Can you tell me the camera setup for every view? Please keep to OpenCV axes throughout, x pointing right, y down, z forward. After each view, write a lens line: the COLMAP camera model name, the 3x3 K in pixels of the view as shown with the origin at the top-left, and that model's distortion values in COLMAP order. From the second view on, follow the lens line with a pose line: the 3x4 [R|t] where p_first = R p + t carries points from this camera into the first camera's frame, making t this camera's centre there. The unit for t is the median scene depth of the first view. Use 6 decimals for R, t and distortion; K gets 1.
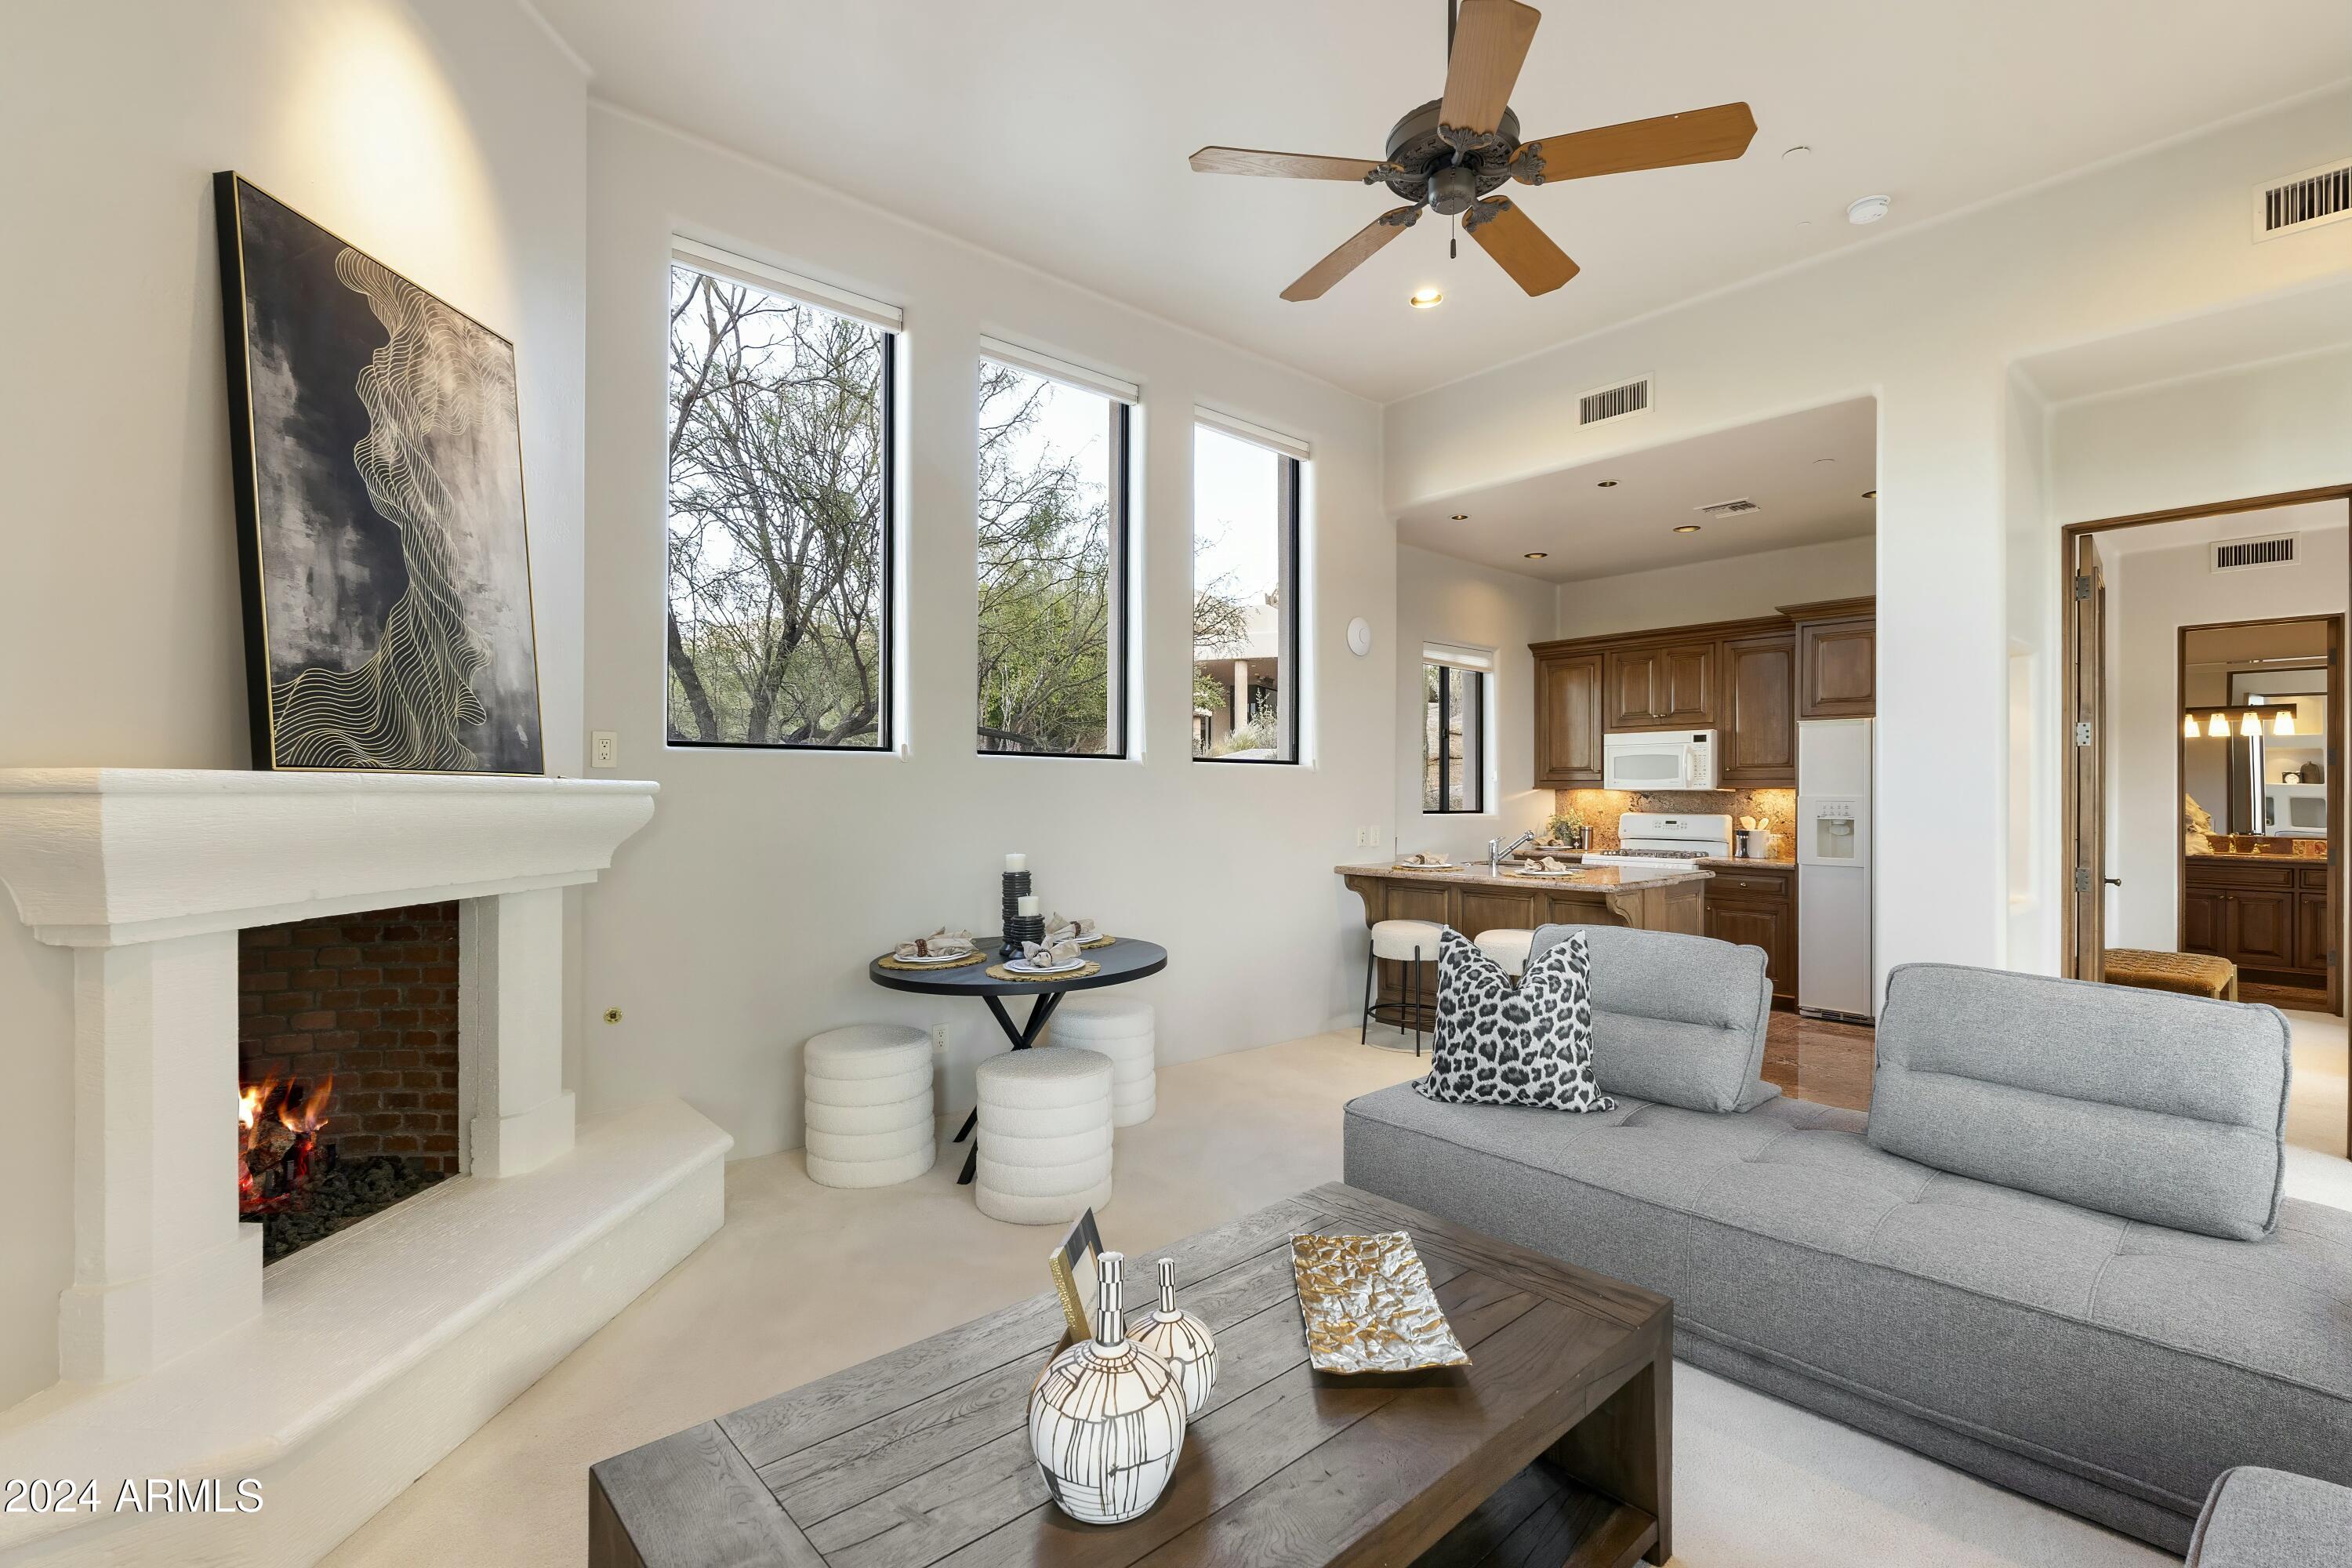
lens RADIAL K [[1052.8, 0, 1172.2], [0, 1052.8, 783.0], [0, 0, 1]] dist [-0.000810, 0.000151]
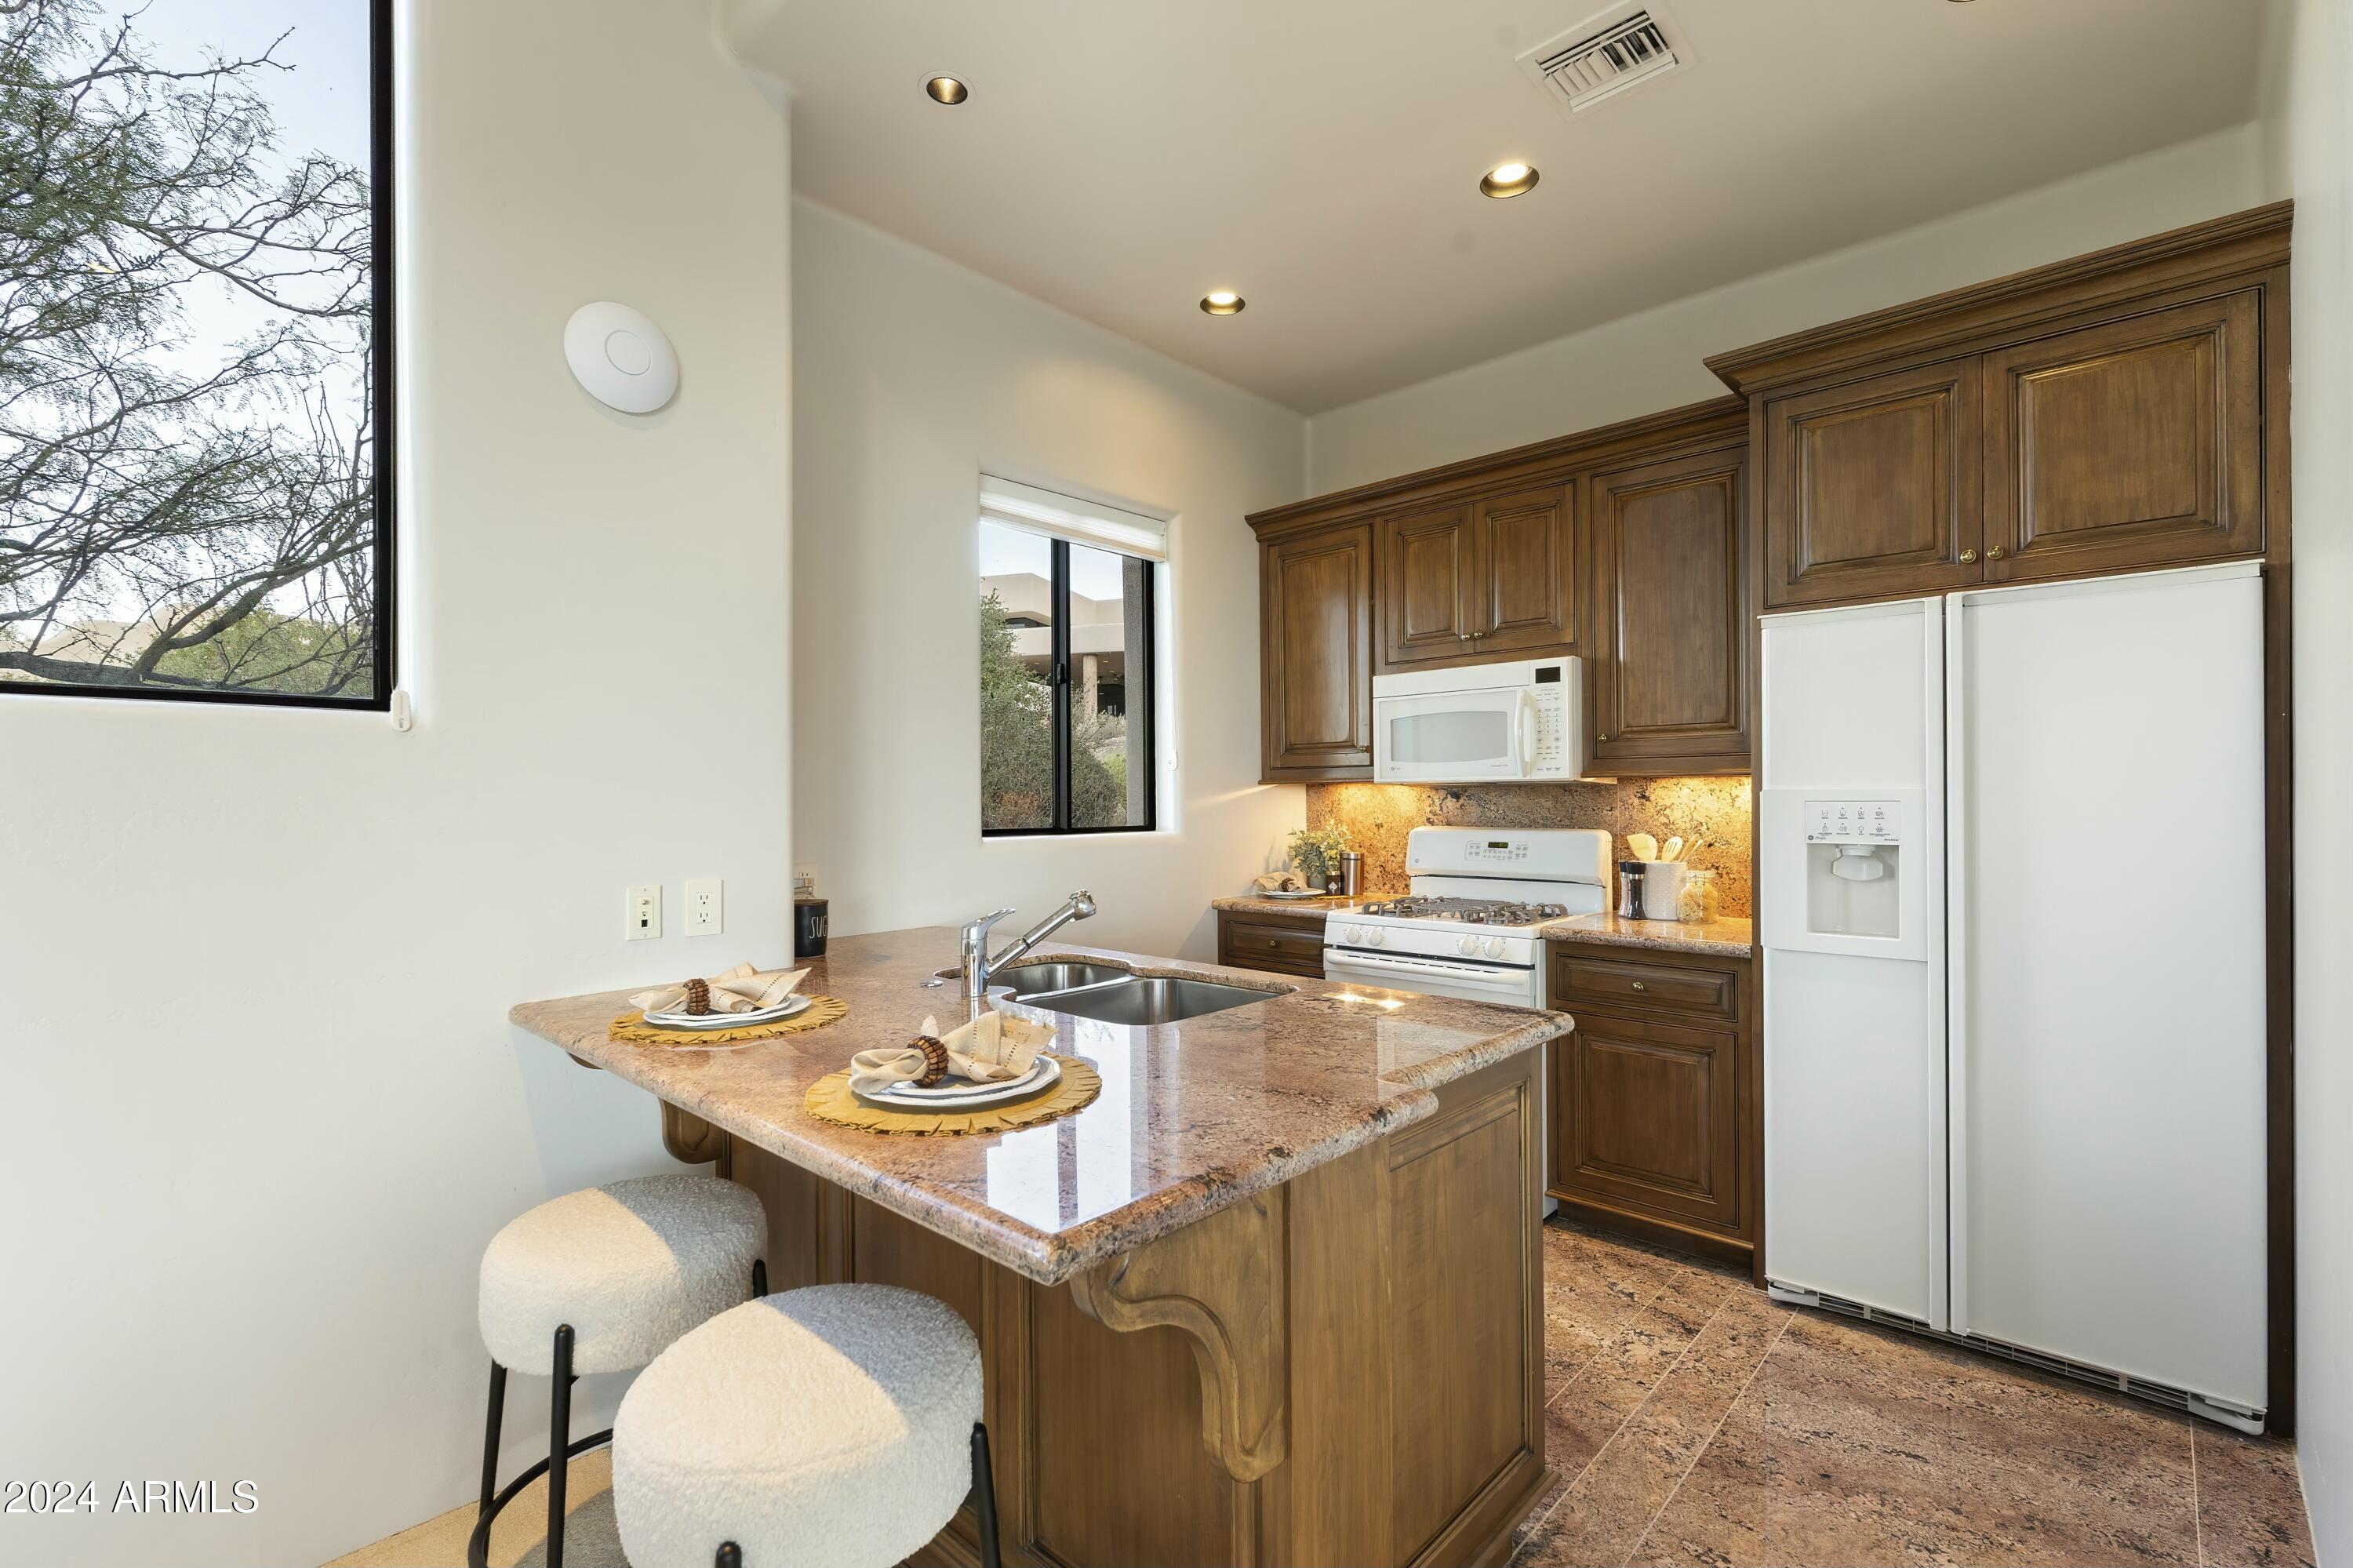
lens RADIAL K [[1053.2, 0, 1164.8], [0, 1053.2, 794.7], [0, 0, 1]] dist [-0.000810, 0.000151]
pose [[0.995245, -0.009082, 0.096975, 0.276670], [0.008625, 0.999950, 0.005128, 0.009016], [-0.097016, -0.004267, 0.995274, 0.530975]]
